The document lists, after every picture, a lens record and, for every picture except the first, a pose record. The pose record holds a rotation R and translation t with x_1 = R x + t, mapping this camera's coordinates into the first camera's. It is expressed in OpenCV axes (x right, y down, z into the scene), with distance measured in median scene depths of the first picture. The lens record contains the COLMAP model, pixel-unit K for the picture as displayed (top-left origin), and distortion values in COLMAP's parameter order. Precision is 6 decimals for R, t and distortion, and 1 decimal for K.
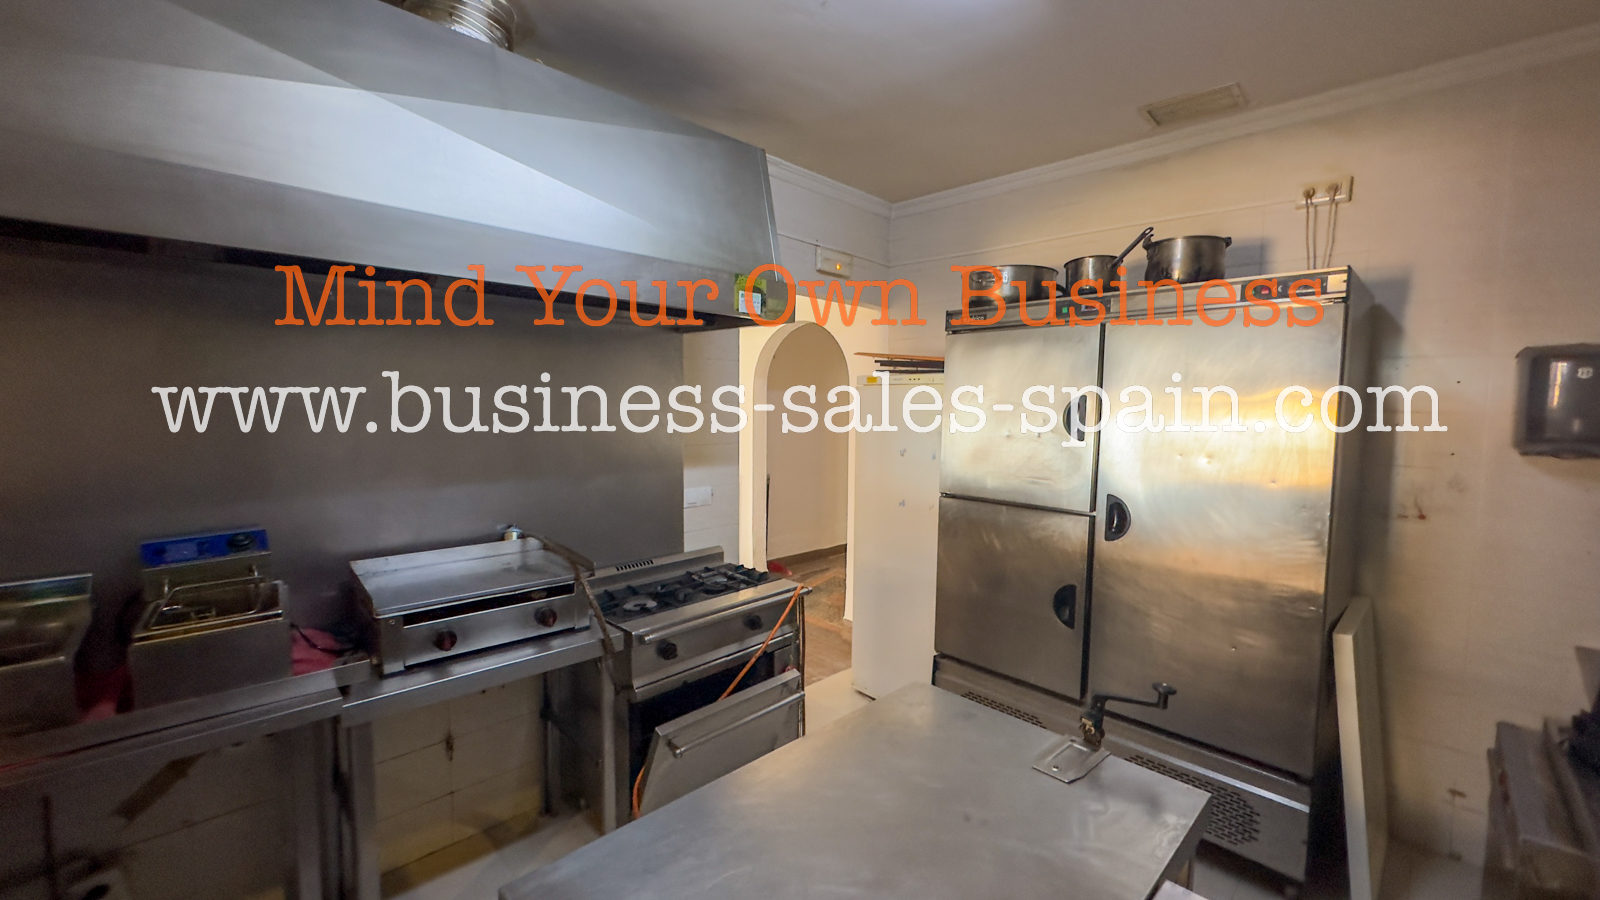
lens RADIAL K [[637.1, 0, 794.4], [0, 637.1, 444.4], [0, 0, 1]] dist [-0.002749, 0.000630]
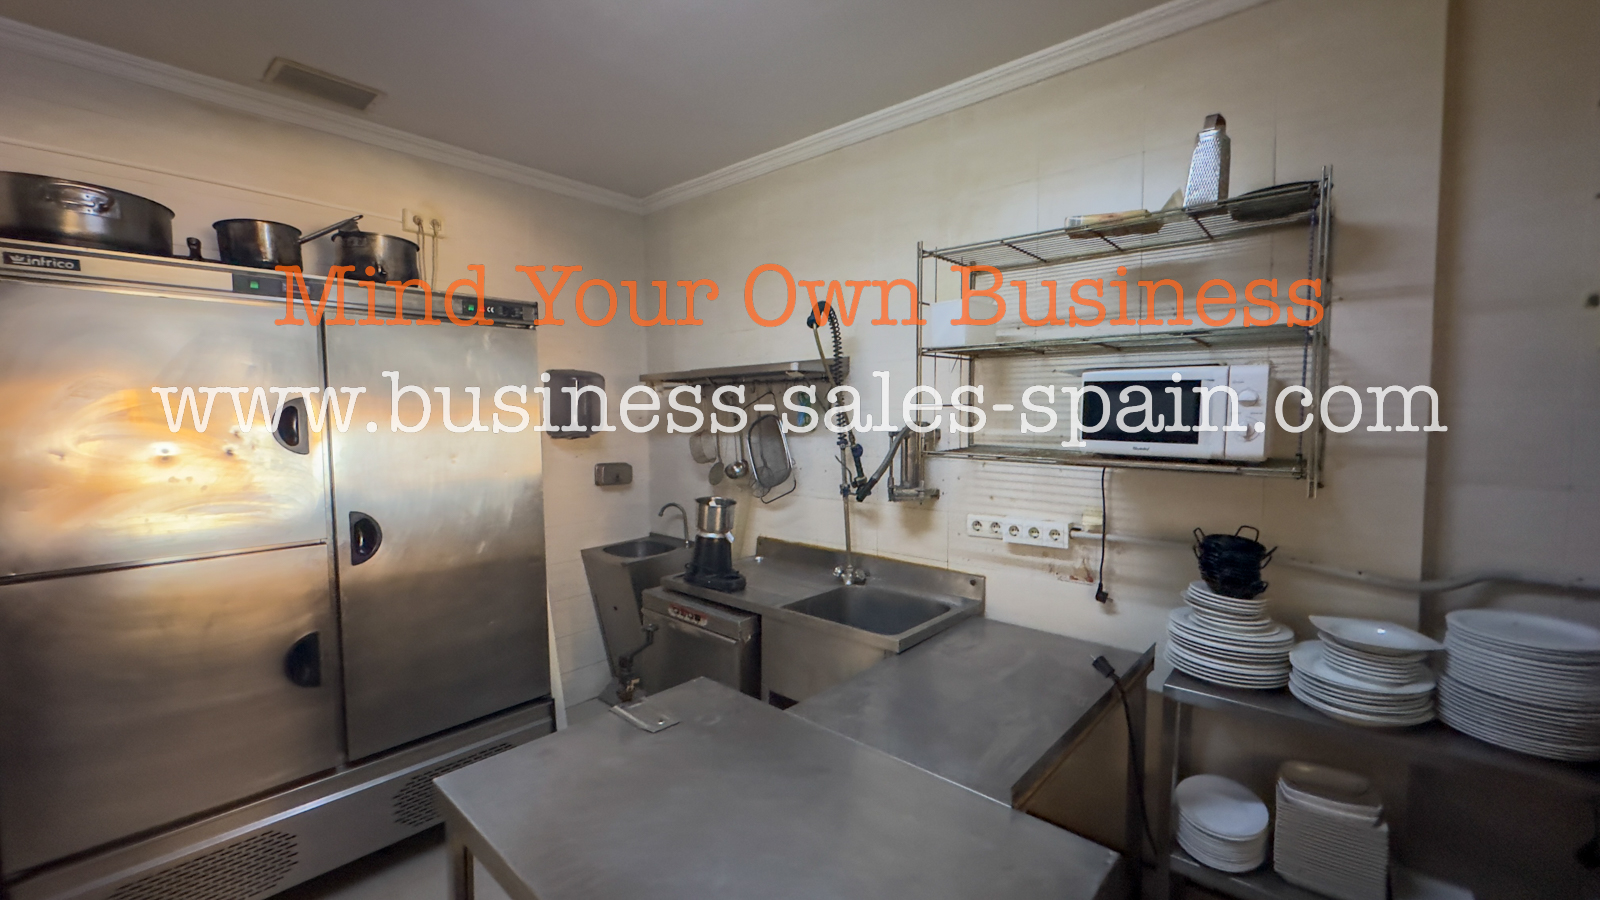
lens RADIAL K [[637.1, 0, 794.0], [0, 637.1, 454.3], [0, 0, 1]] dist [-0.002749, 0.000630]
pose [[-0.067437, -0.074881, 0.994910, -0.404780], [0.068066, 0.994511, 0.079465, -0.027561], [-0.995399, 0.073078, -0.061970, 0.447135]]
